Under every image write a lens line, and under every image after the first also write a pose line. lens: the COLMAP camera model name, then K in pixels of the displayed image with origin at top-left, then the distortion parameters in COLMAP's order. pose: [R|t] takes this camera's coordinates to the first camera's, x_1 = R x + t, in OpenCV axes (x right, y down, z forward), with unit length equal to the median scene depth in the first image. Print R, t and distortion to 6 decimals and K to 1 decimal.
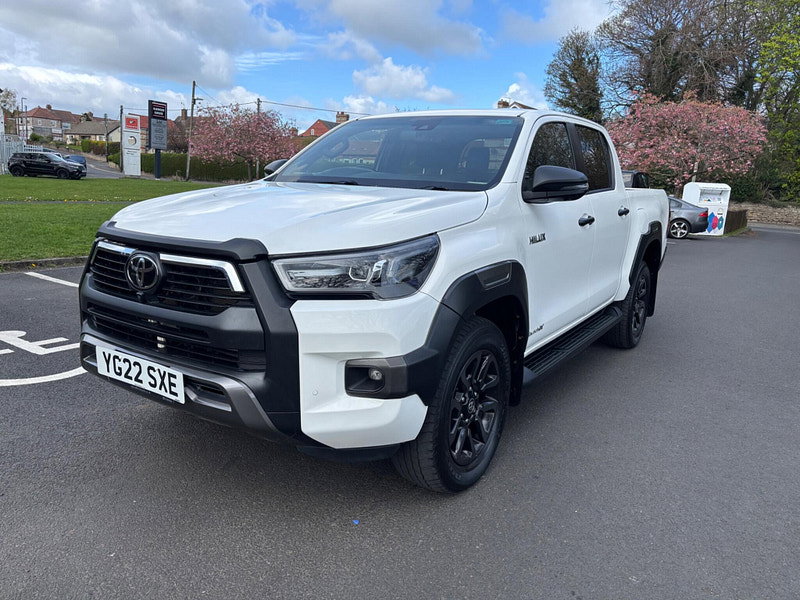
lens RADIAL K [[614.5, 0, 400.0], [0, 614.5, 300.0], [0, 0, 1]] dist [0.067430, -0.067865]
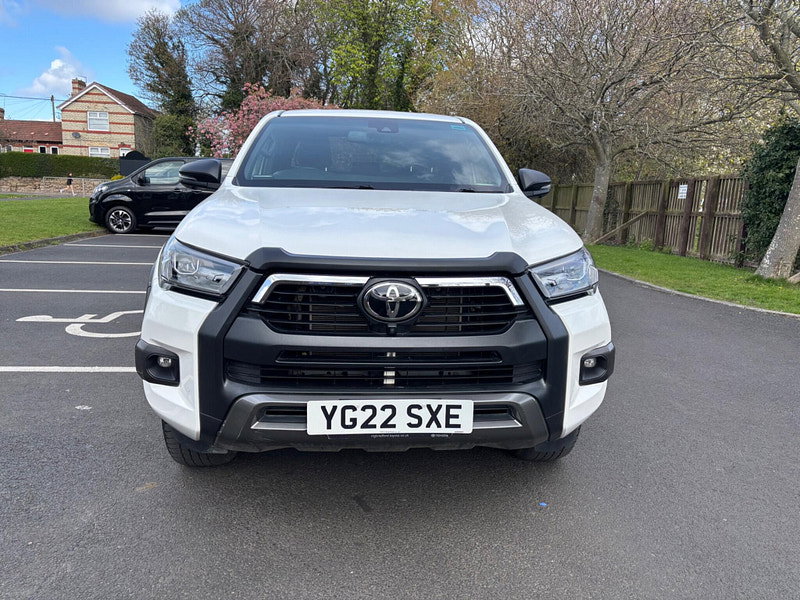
lens RADIAL K [[614.5, 0, 400.0], [0, 614.5, 300.0], [0, 0, 1]] dist [0.067430, -0.067865]
pose [[0.780243, -0.140351, 0.609526, -0.904352], [0.128468, 0.989683, 0.063438, -0.097834], [-0.612141, 0.028807, 0.790224, 0.296444]]
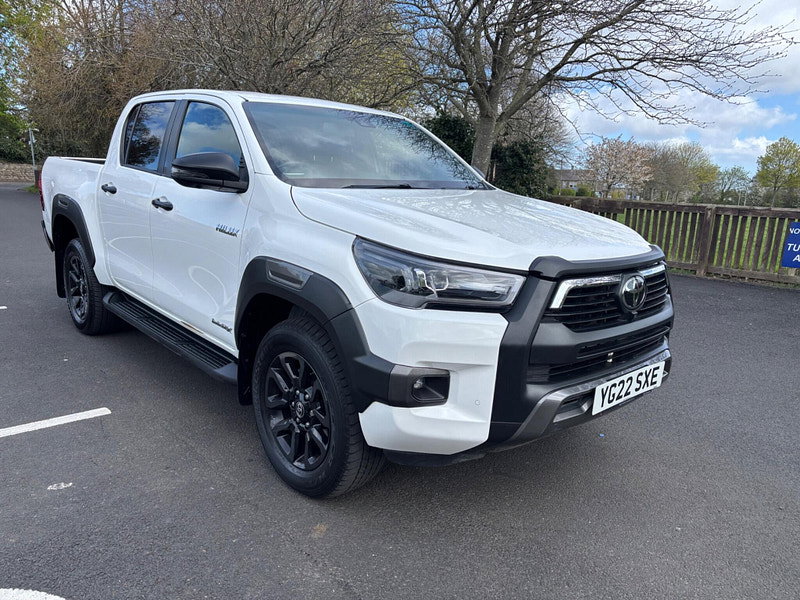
lens RADIAL K [[614.5, 0, 400.0], [0, 614.5, 300.0], [0, 0, 1]] dist [0.067430, -0.067865]
pose [[0.235037, -0.240728, 0.941705, -1.468029], [0.156660, 0.965561, 0.207726, -0.307595], [-0.959279, 0.098704, 0.264655, 1.067711]]
